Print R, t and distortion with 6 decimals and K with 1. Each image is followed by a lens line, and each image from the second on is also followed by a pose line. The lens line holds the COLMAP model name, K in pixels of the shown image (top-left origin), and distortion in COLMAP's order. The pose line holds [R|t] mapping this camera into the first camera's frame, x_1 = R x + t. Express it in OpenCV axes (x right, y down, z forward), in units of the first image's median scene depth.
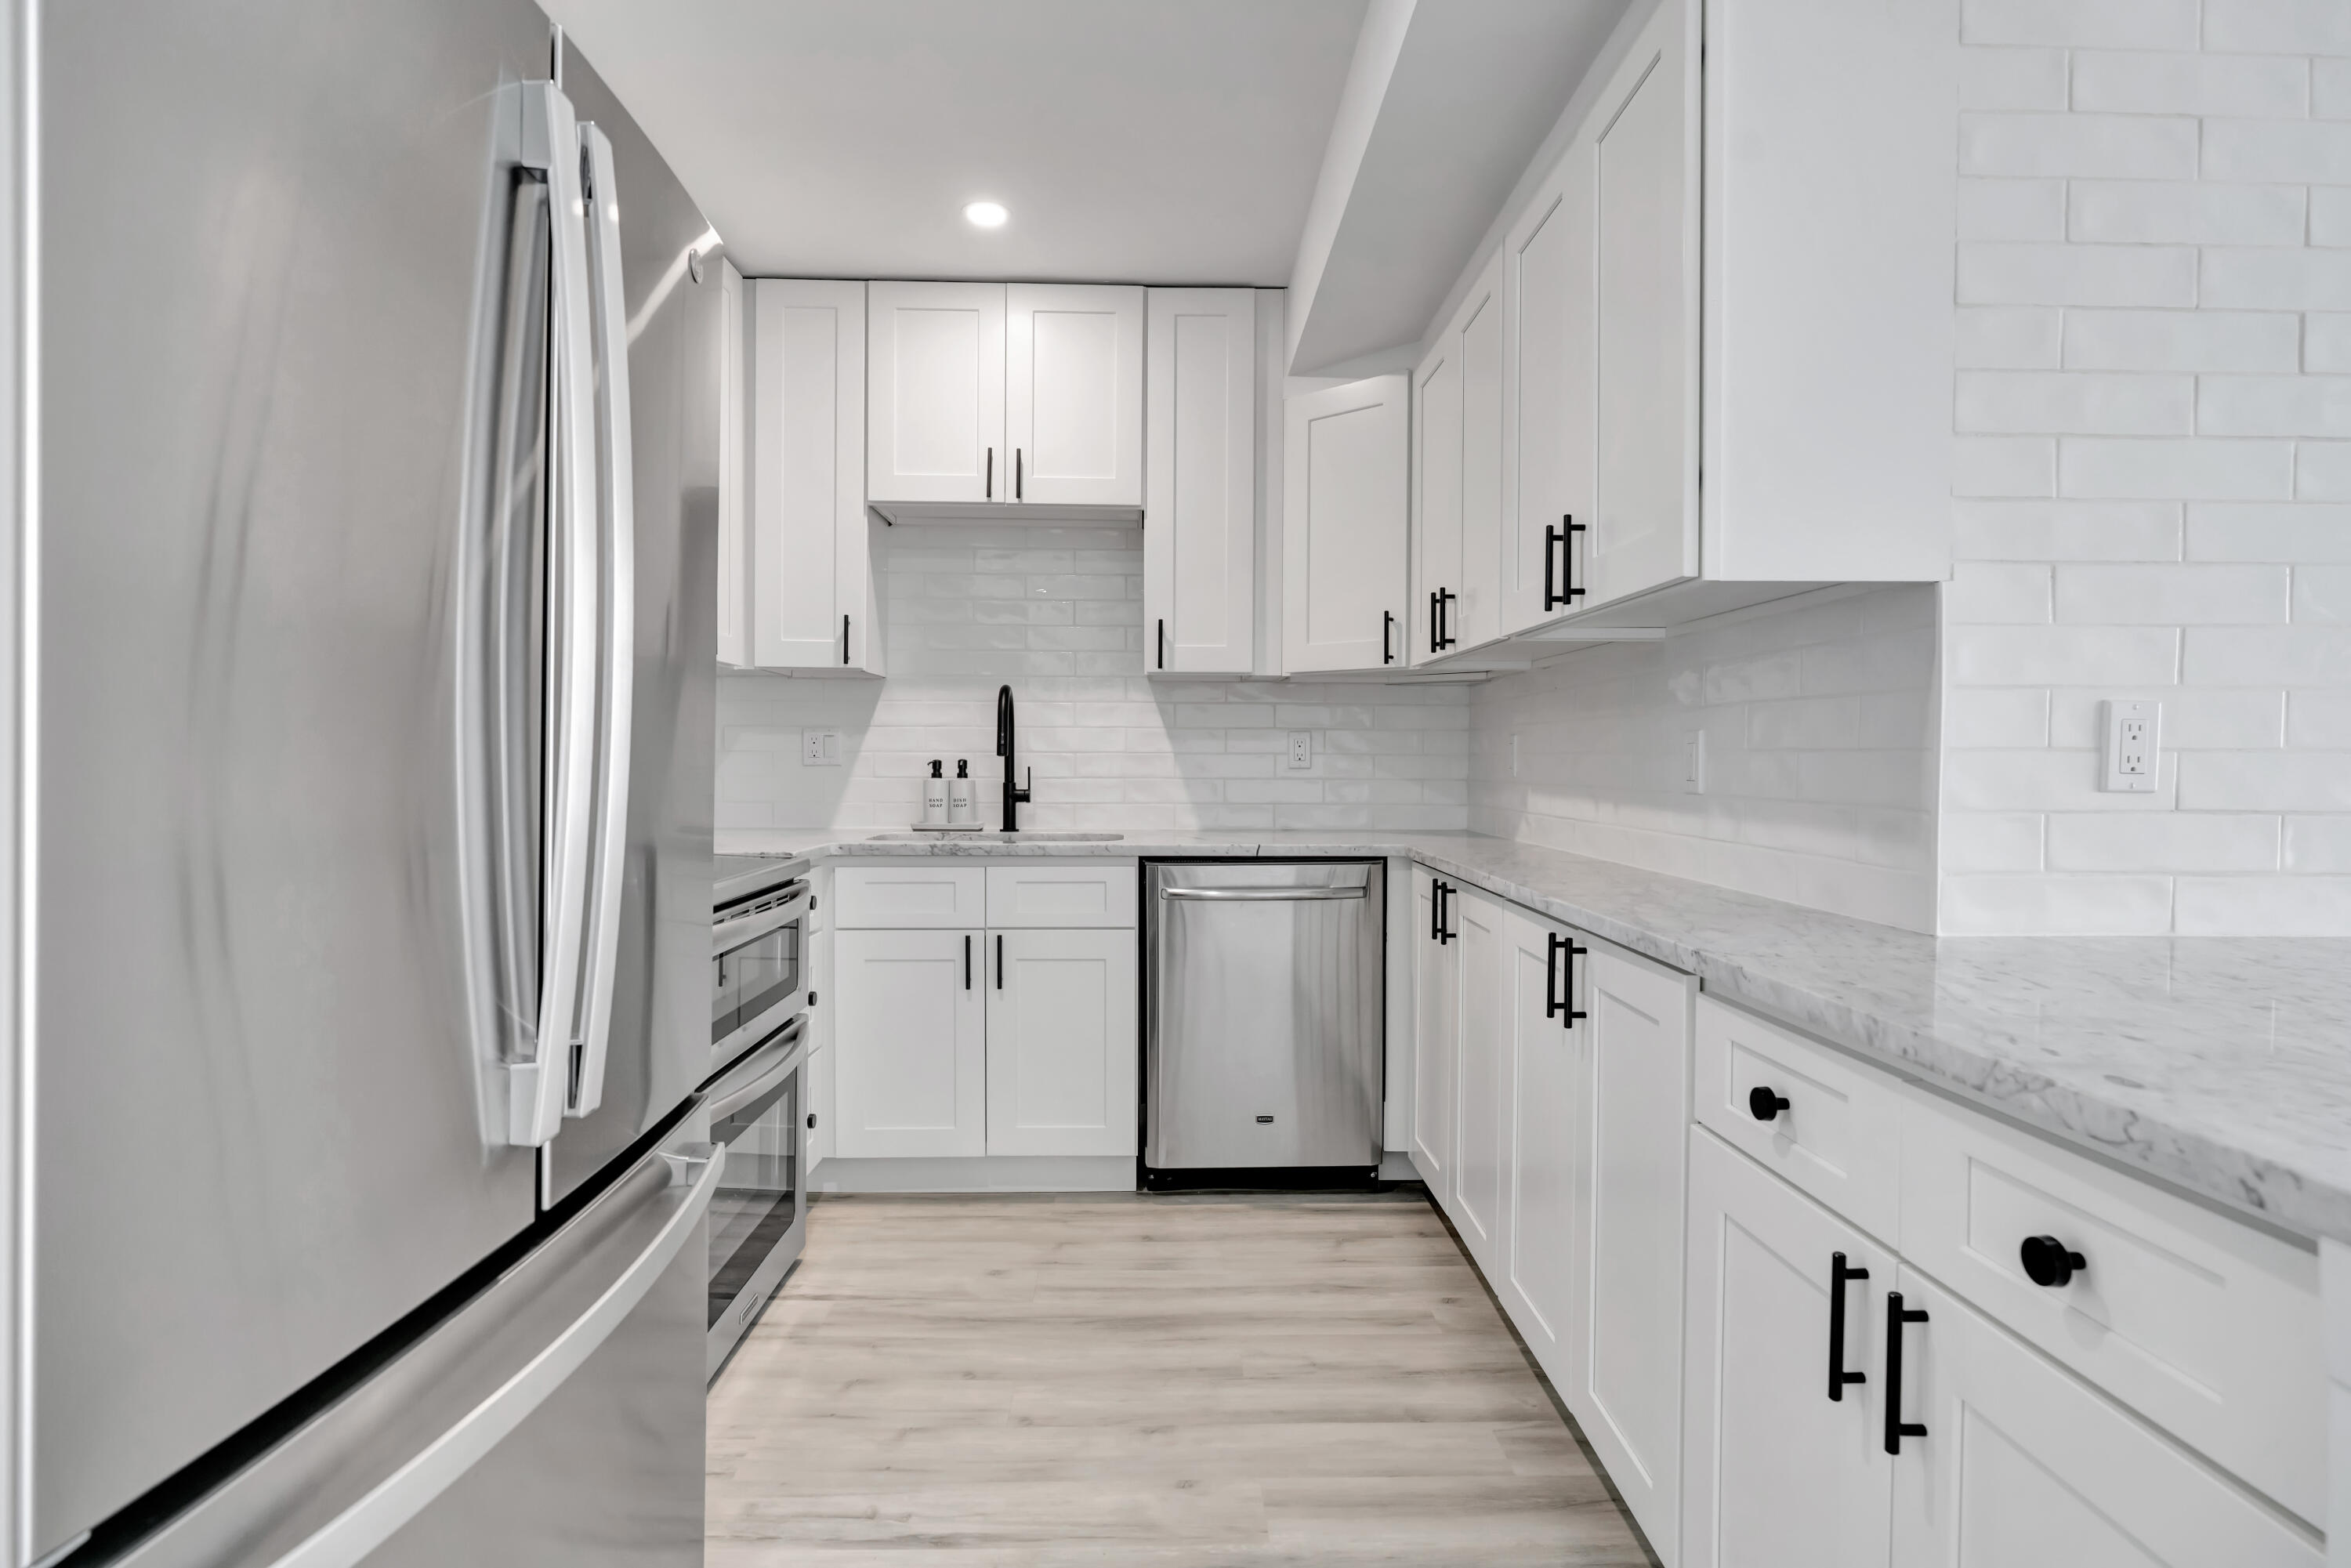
lens RADIAL K [[1166.1, 0, 1182.6], [0, 1166.1, 778.9], [0, 0, 1]] dist [0.003030, -0.000189]
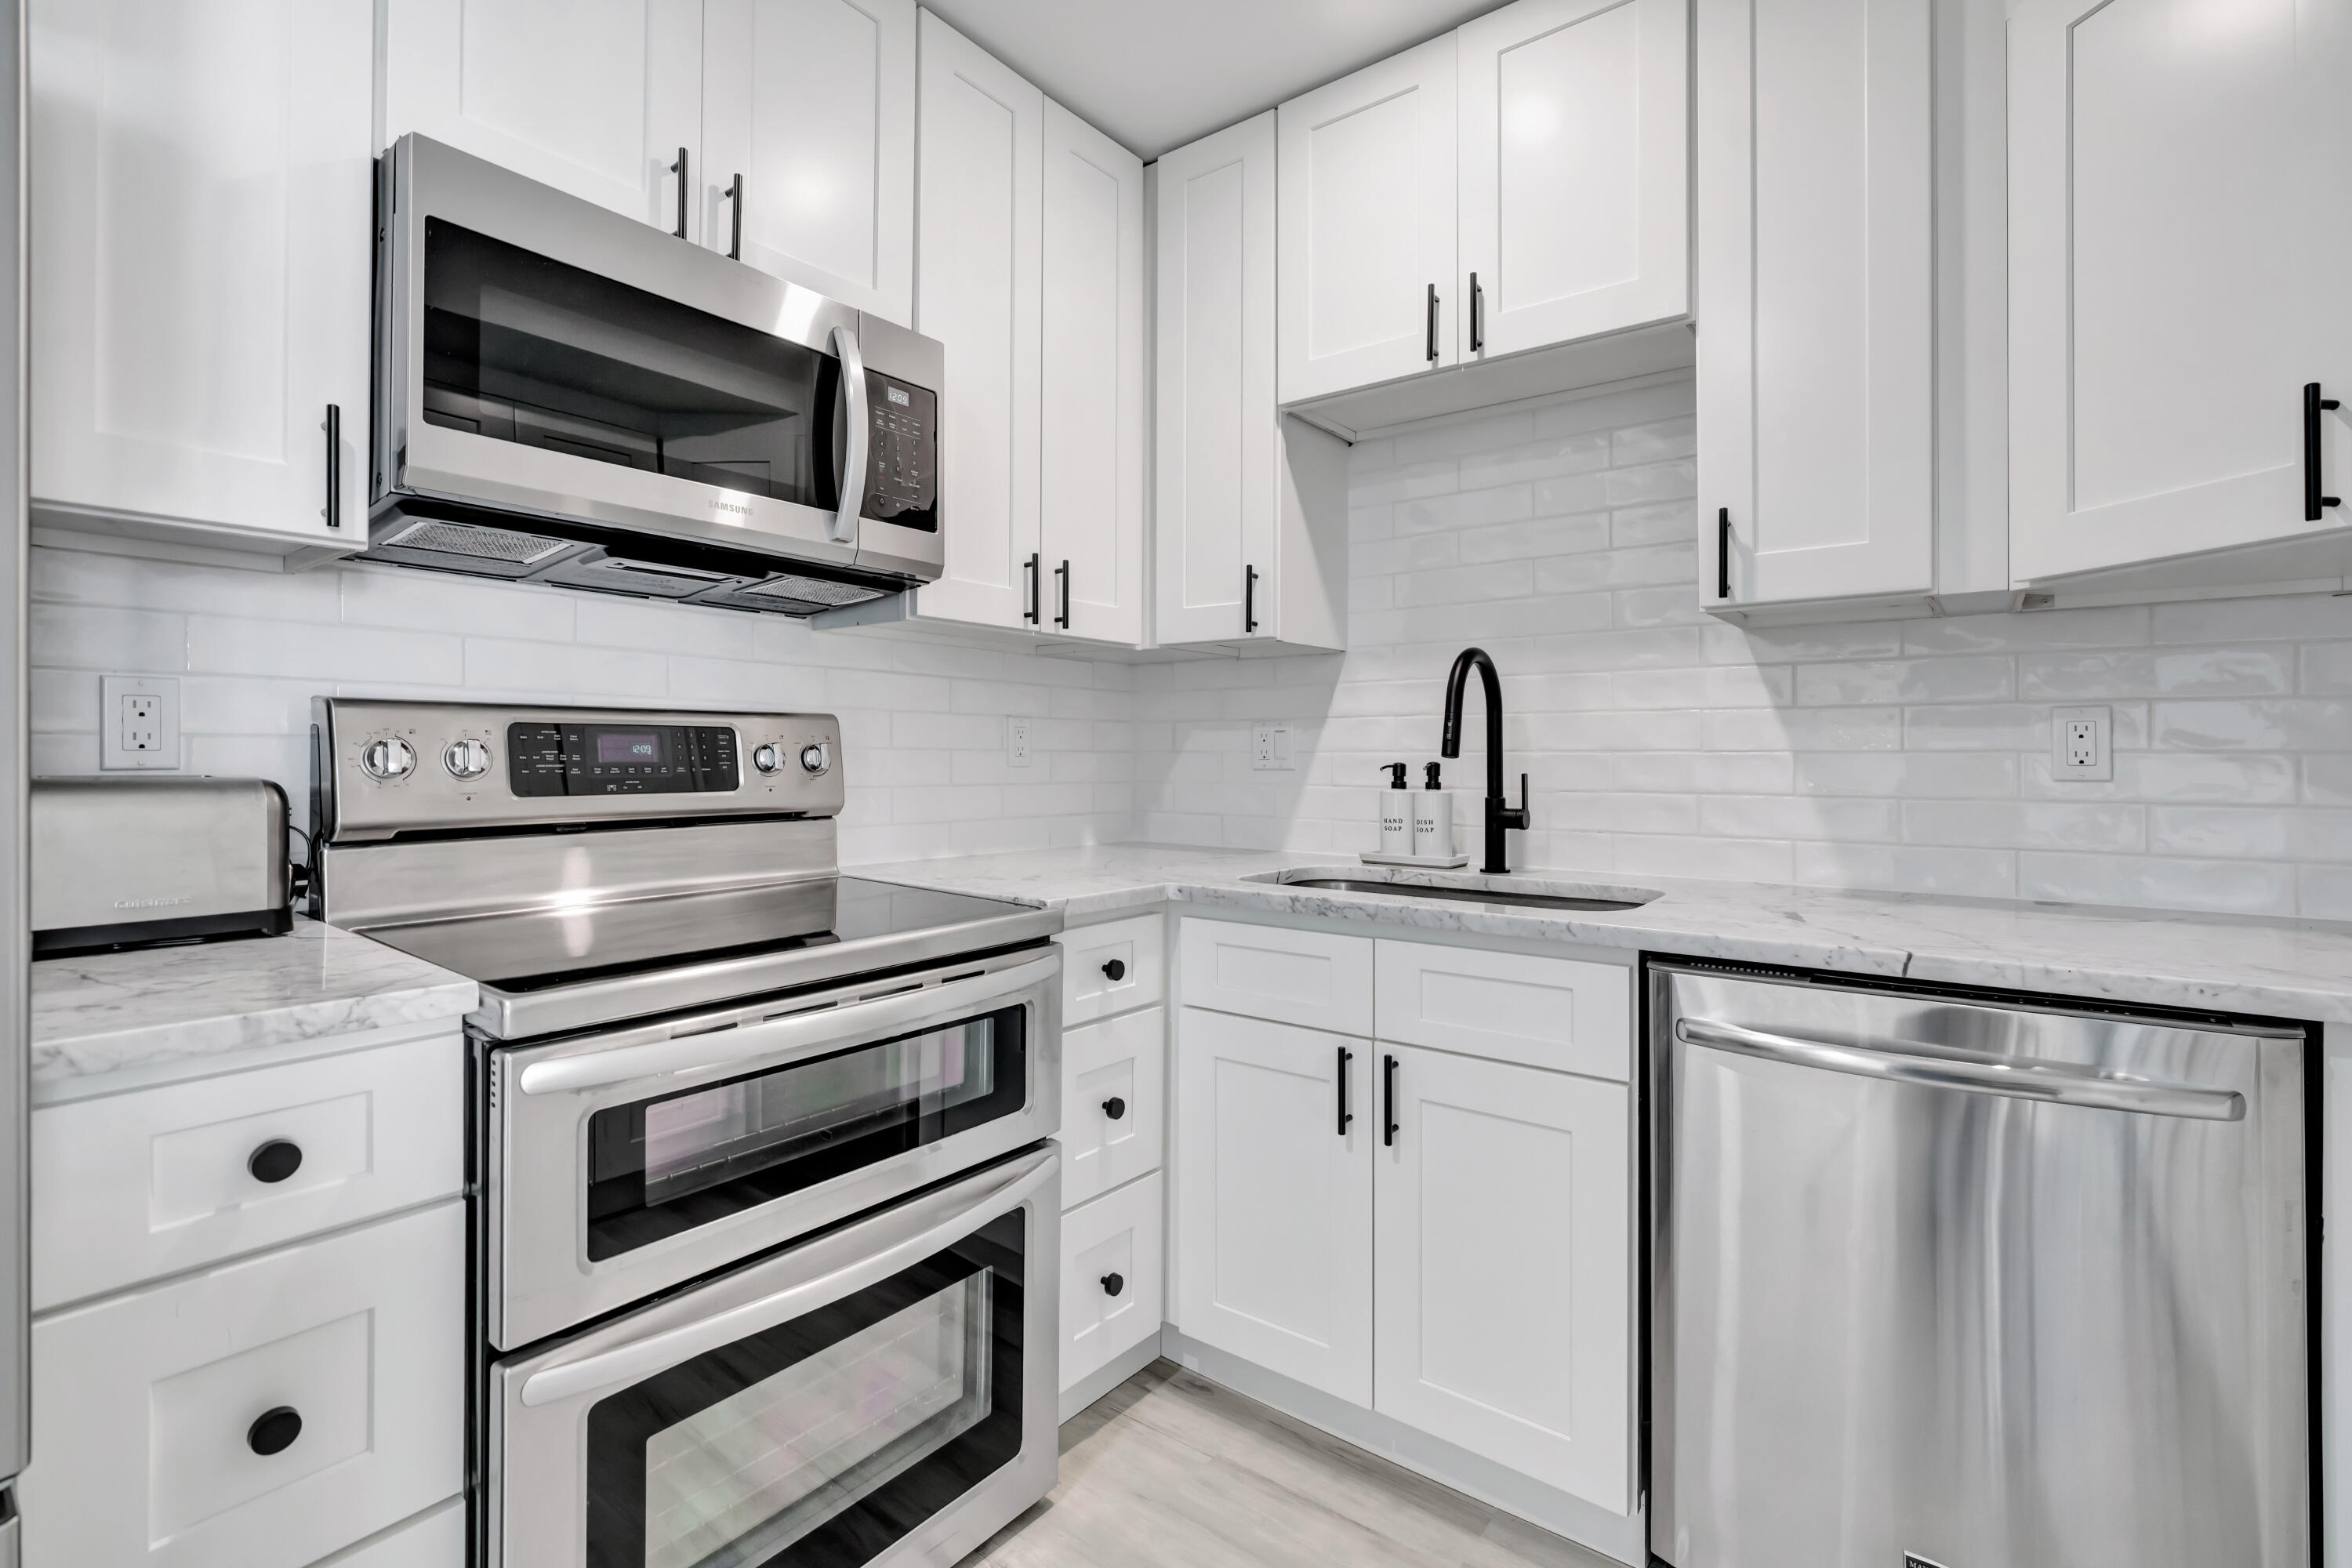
lens RADIAL K [[1064.6, 0, 1170.4], [0, 1064.6, 749.7], [0, 0, 1]] dist [-0.014243, 0.006595]
pose [[0.775807, -0.006596, -0.630936, 0.092444], [-0.009528, 0.999709, -0.022166, -0.009531], [0.630899, 0.023208, 0.775518, 0.447574]]
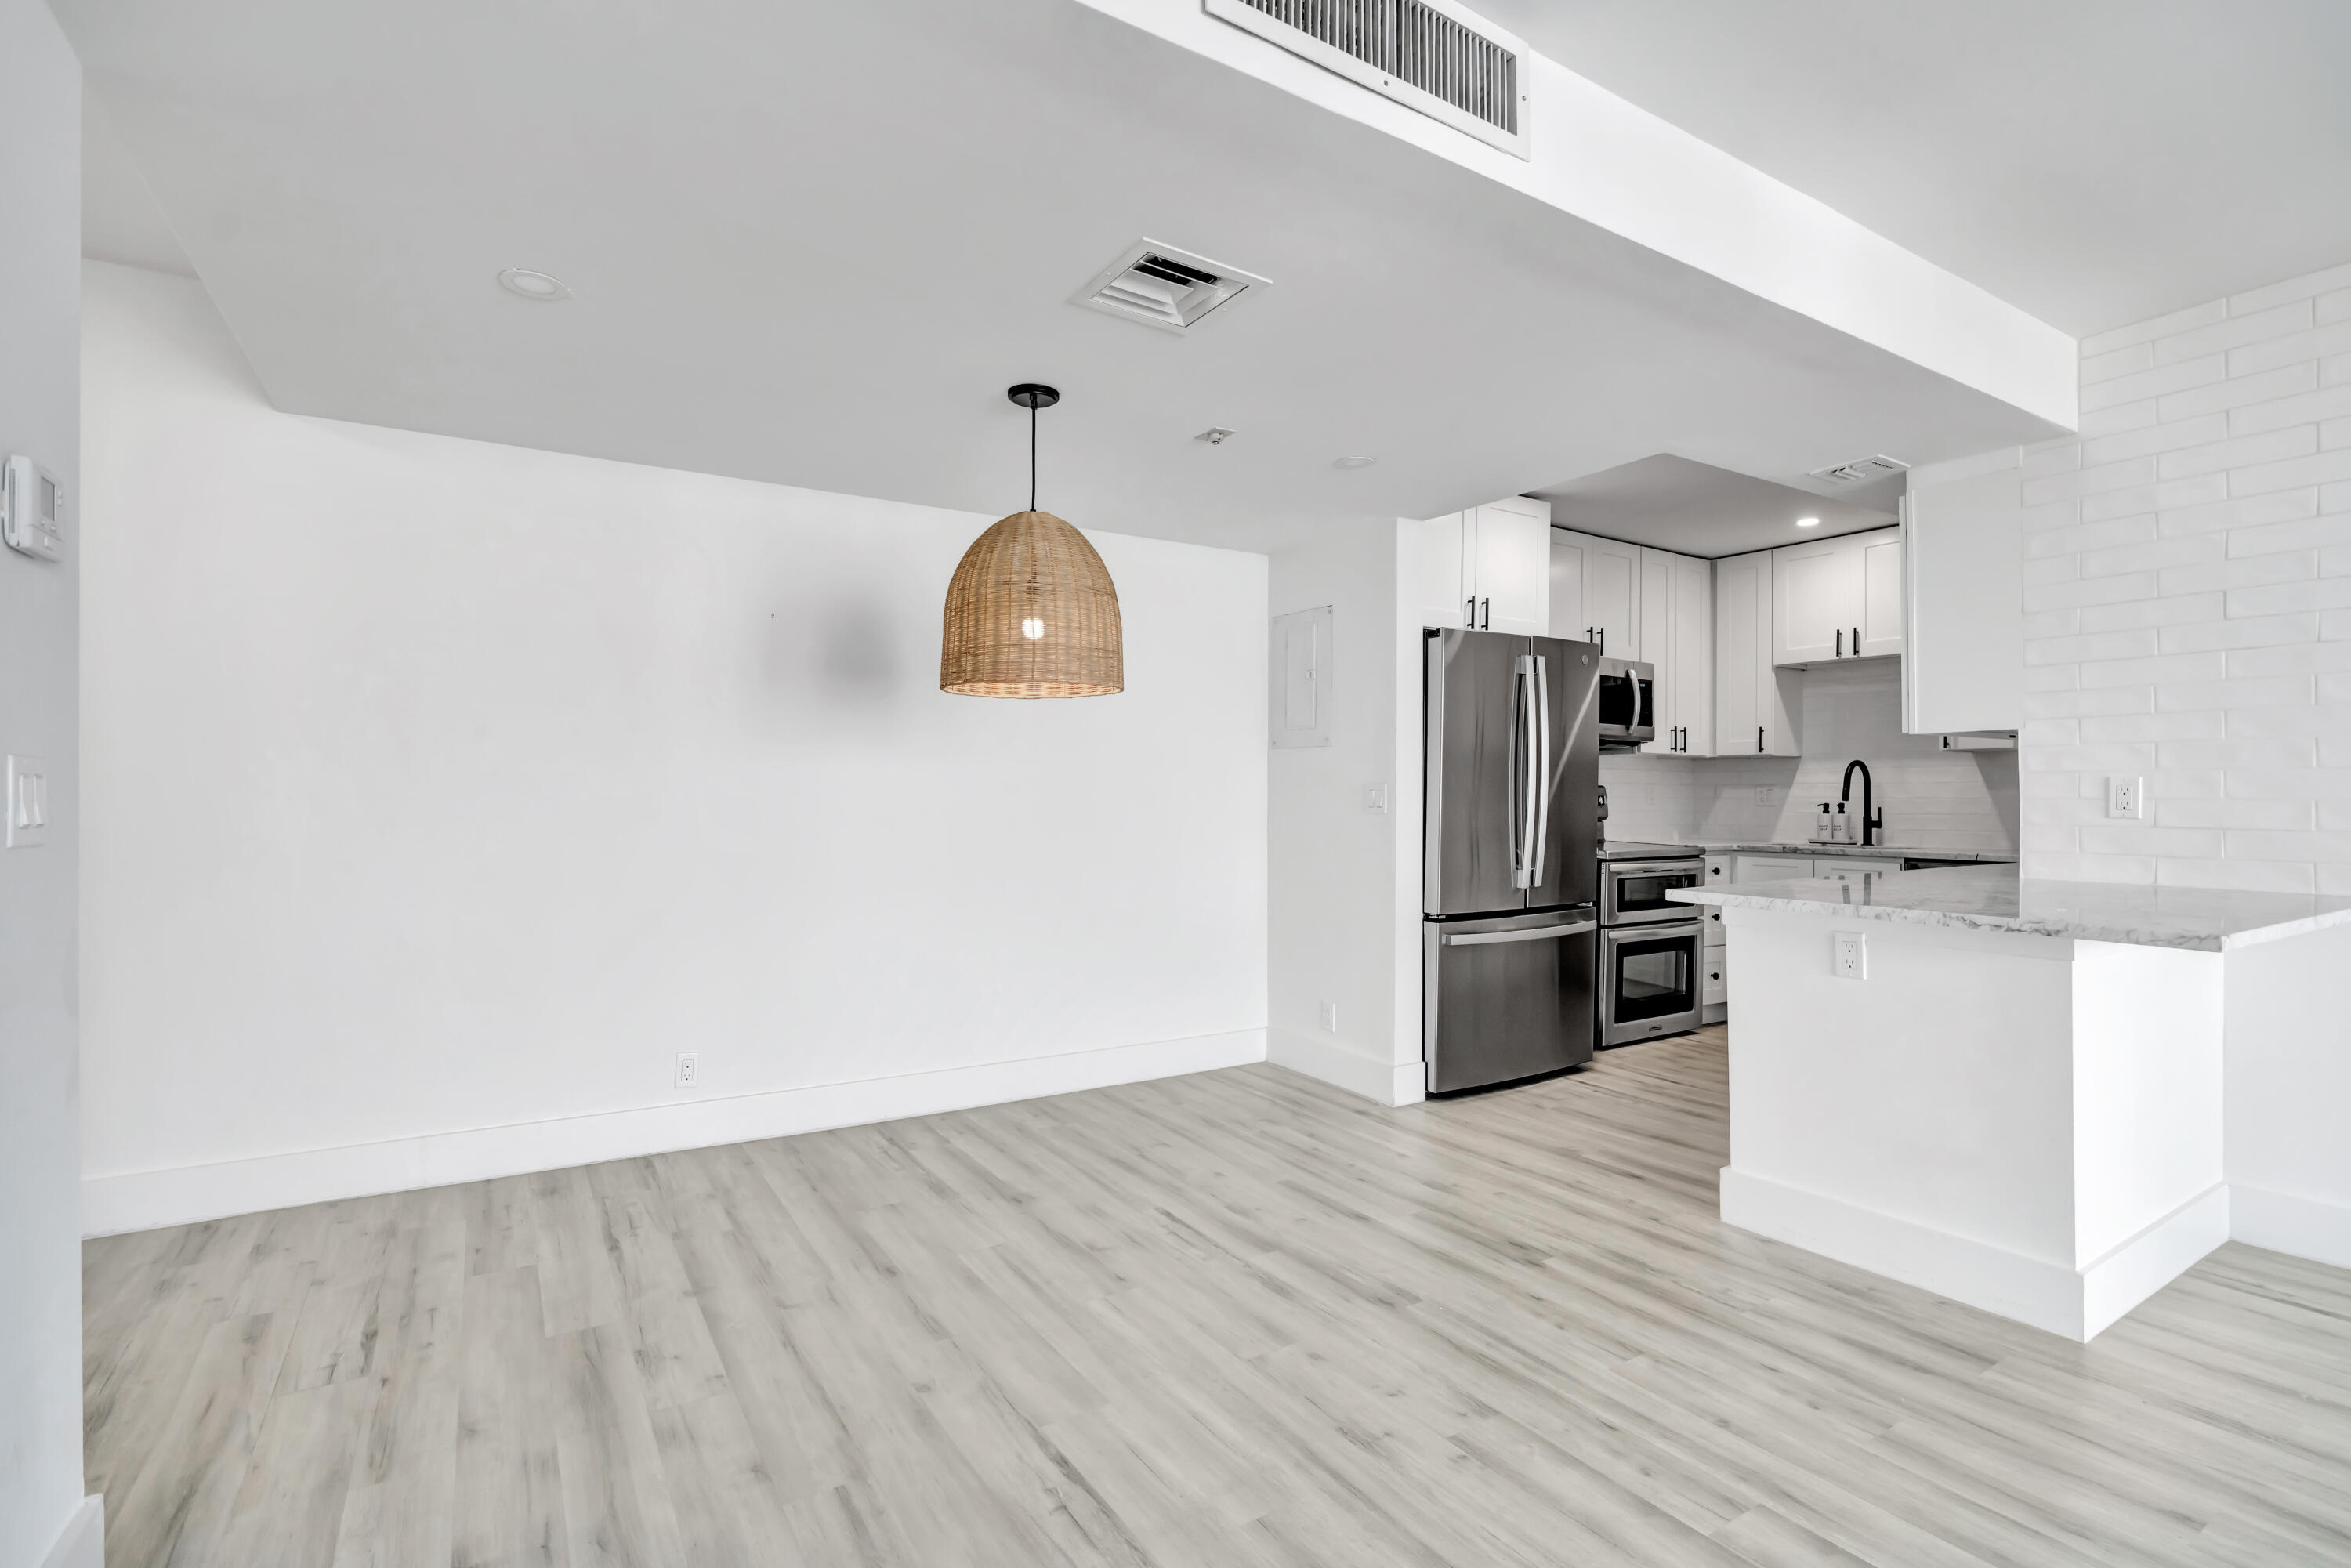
lens RADIAL K [[1076.4, 0, 1171.2], [0, 1076.4, 804.8], [0, 0, 1]] dist [-0.025556, -0.003497]
pose [[0.505220, 0.002449, -0.862987, 0.718302], [-0.014459, 0.999880, -0.005628, 0.010364], [0.862869, 0.015322, 0.505195, -0.697382]]
